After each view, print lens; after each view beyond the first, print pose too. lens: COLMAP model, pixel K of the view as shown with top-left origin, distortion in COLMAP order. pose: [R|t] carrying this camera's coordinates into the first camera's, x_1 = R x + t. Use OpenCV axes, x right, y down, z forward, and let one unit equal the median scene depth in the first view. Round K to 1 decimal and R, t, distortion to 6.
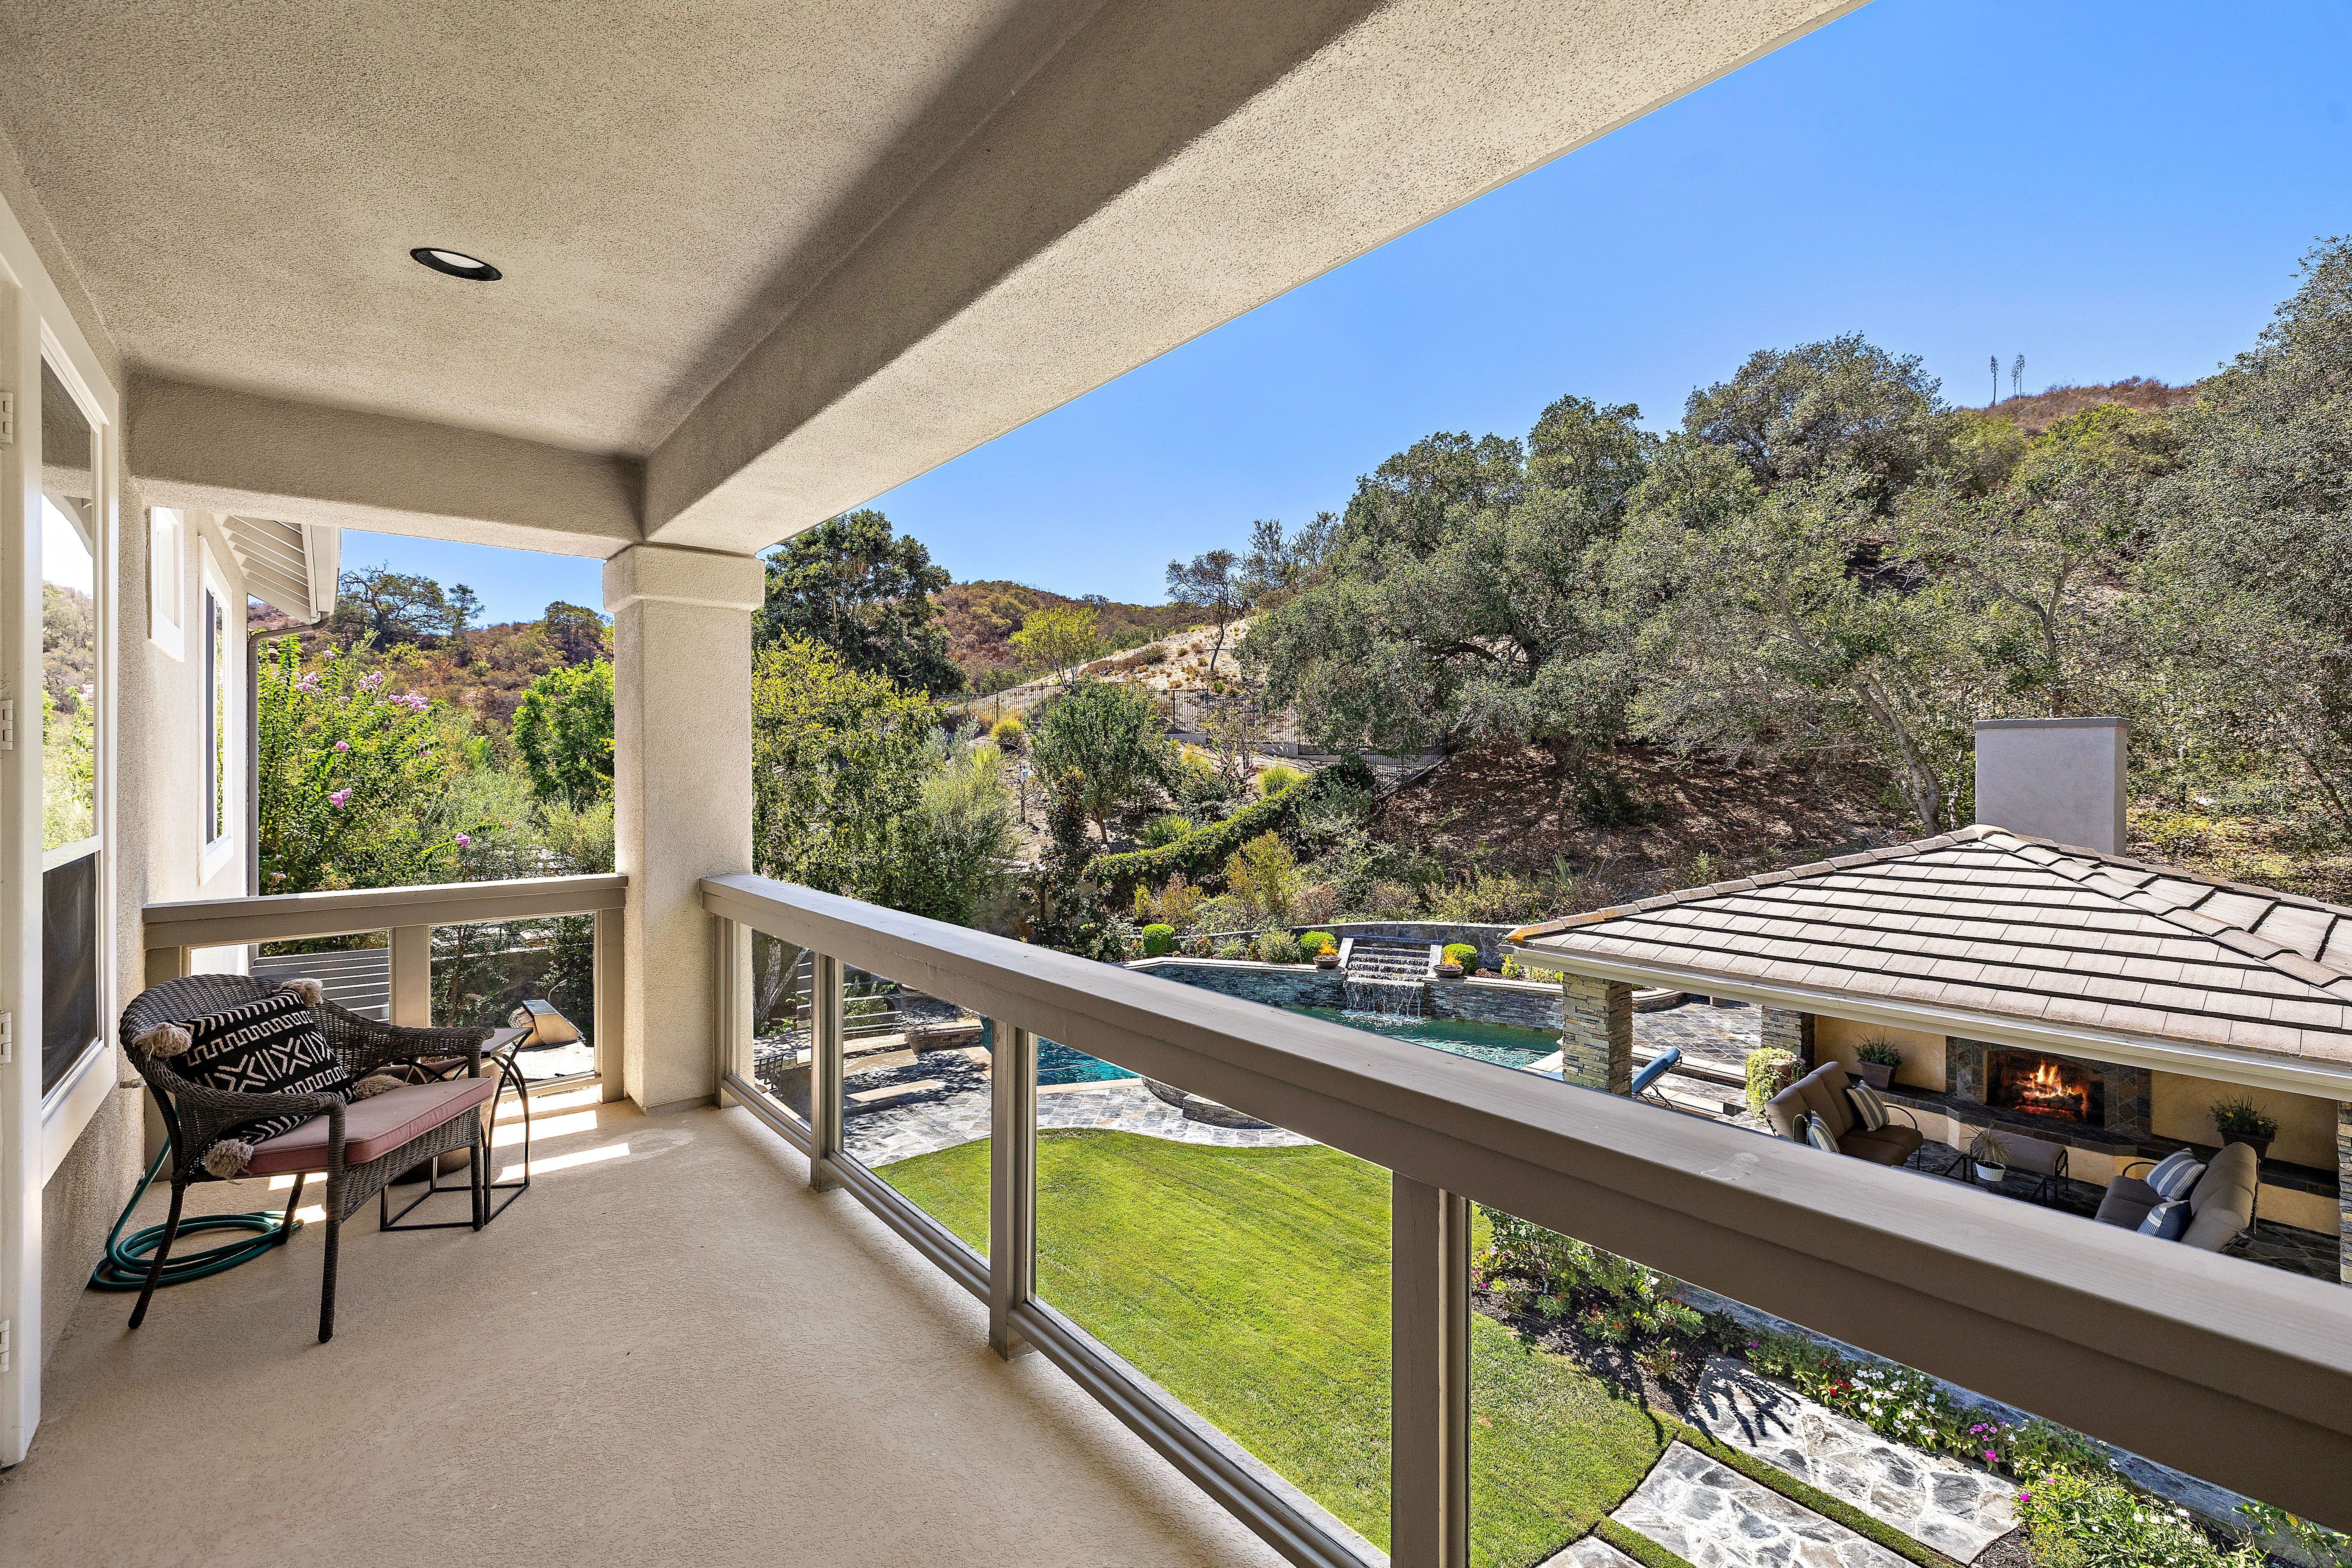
lens RADIAL K [[999.8, 0, 1179.5], [0, 999.8, 764.2], [0, 0, 1]] dist [0.006086, 0.000065]
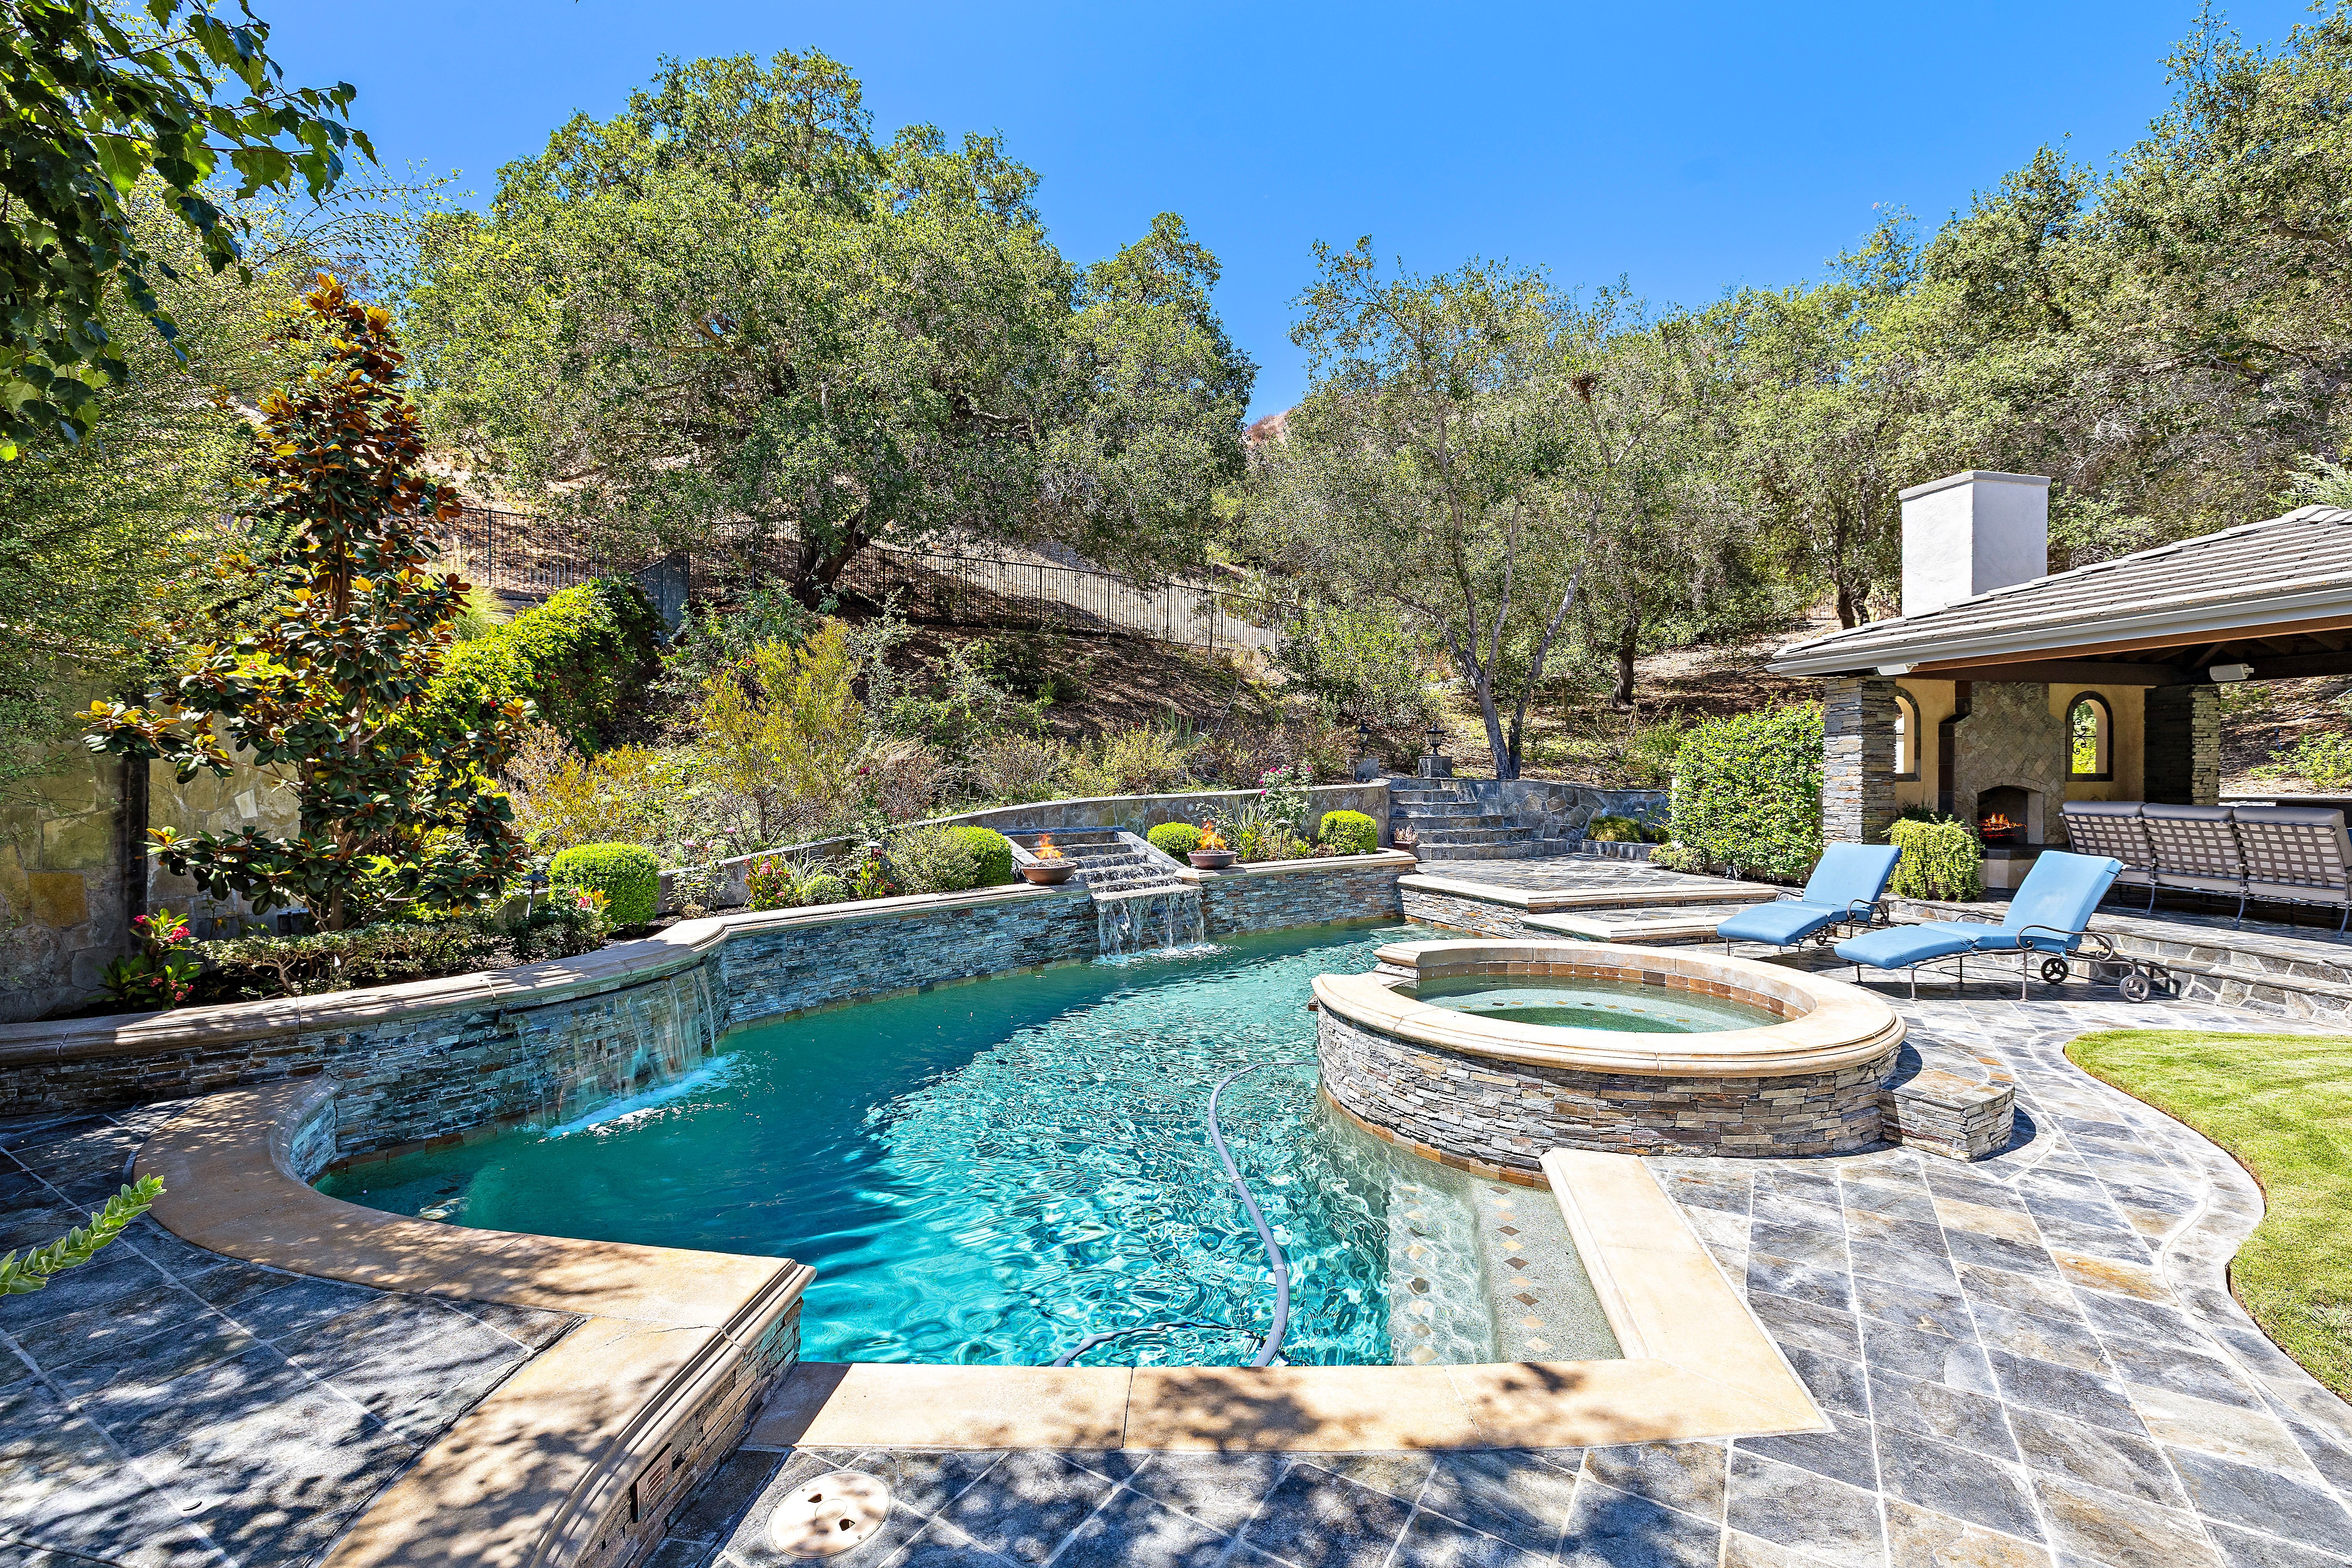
lens RADIAL K [[999.8, 0, 1164.8], [0, 999.8, 776.7], [0, 0, 1]] dist [0.006086, 0.000065]
pose [[0.441715, -0.004097, 0.897146, -0.284341], [0.004019, 0.999989, 0.002587, 0.155169], [-0.897147, 0.002463, 0.441726, 0.756900]]
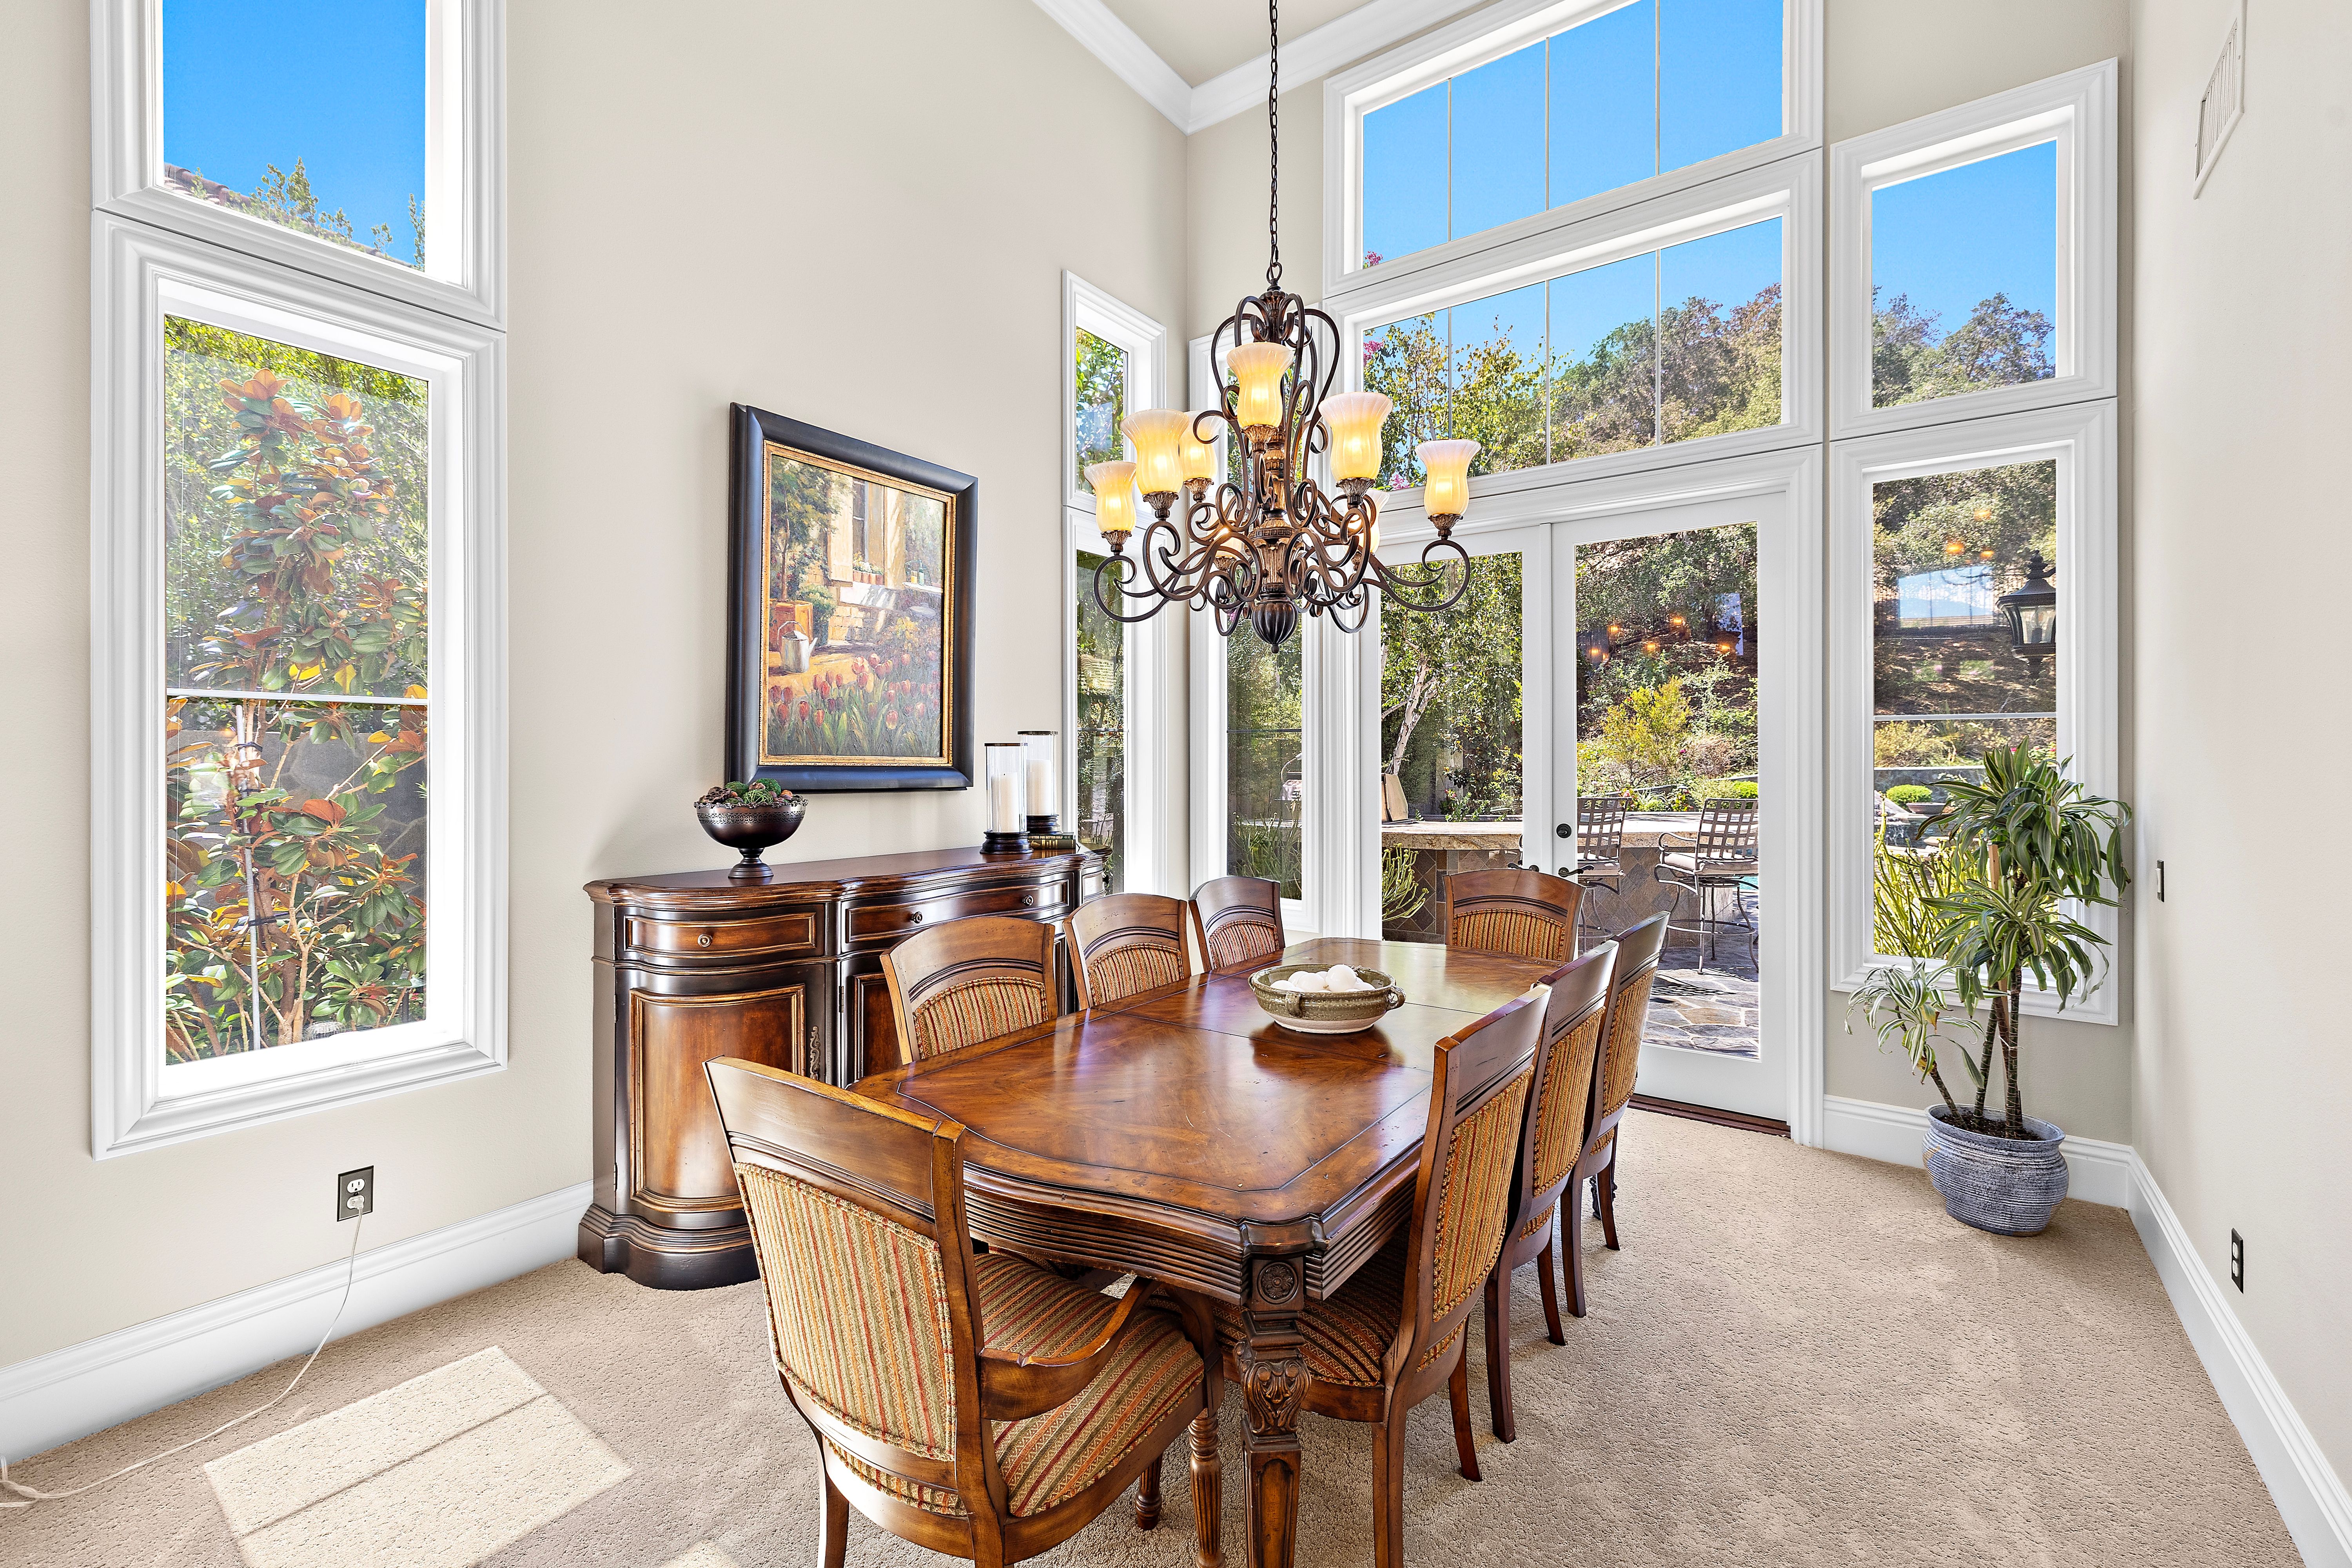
lens RADIAL K [[999.8, 0, 1185.8], [0, 999.8, 769.7], [0, 0, 1]] dist [0.006086, 0.000065]
pose [[0.970280, -0.002309, 0.241974, -0.625056], [0.002498, 0.999997, -0.000474, 0.169829], [-0.241972, 0.001064, 0.970283, 0.262687]]
